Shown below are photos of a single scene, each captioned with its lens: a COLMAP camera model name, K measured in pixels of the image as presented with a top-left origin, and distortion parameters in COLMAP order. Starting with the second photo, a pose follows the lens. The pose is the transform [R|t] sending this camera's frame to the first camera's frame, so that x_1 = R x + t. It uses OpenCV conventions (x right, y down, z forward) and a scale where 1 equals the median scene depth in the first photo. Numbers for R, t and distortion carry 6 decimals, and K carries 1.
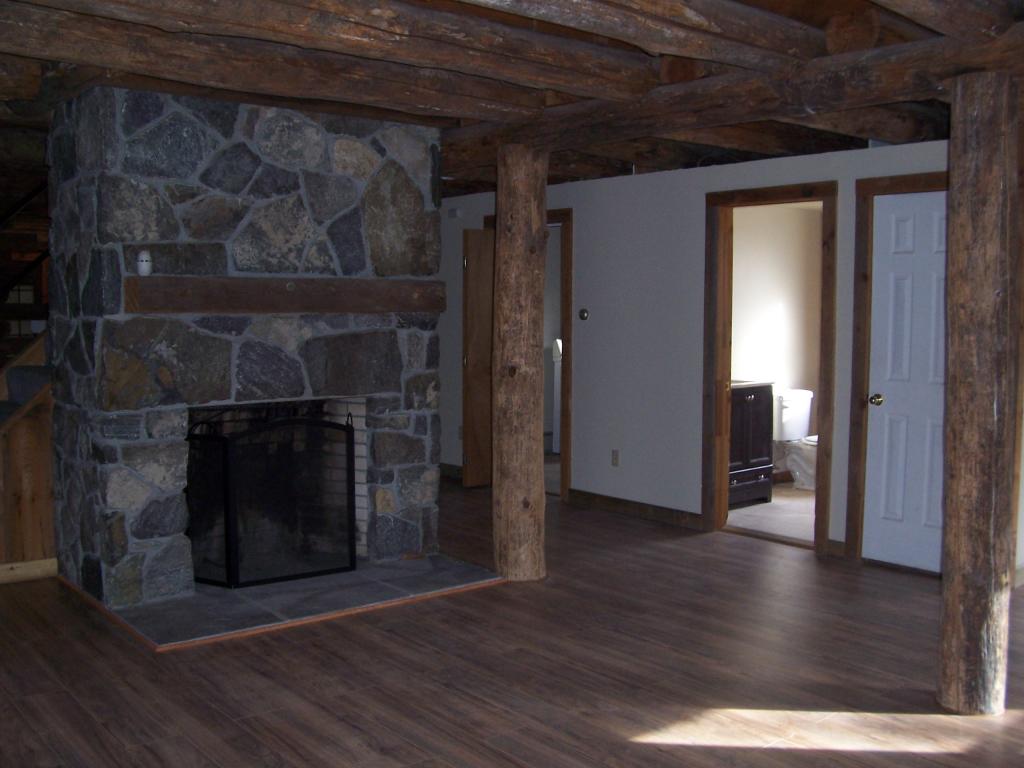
lens RADIAL K [[1047.7, 0, 512.0], [0, 1047.7, 384.0], [0, 0, 1]] dist [-0.165656, 0.135830]
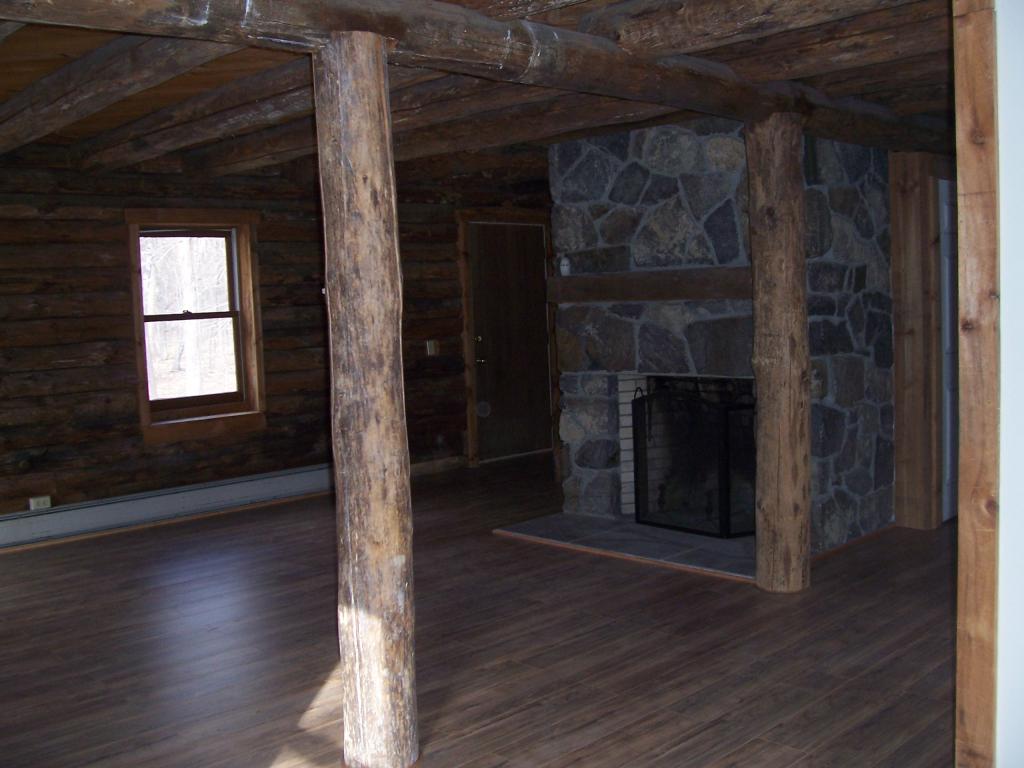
lens RADIAL K [[1047.7, 0, 512.0], [0, 1047.7, 384.0], [0, 0, 1]] dist [-0.165656, 0.135830]
pose [[0.072078, 0.073248, -0.994706, 0.965690], [-0.037110, 0.996806, 0.070713, -0.052211], [0.996708, 0.031817, 0.074566, 0.759198]]
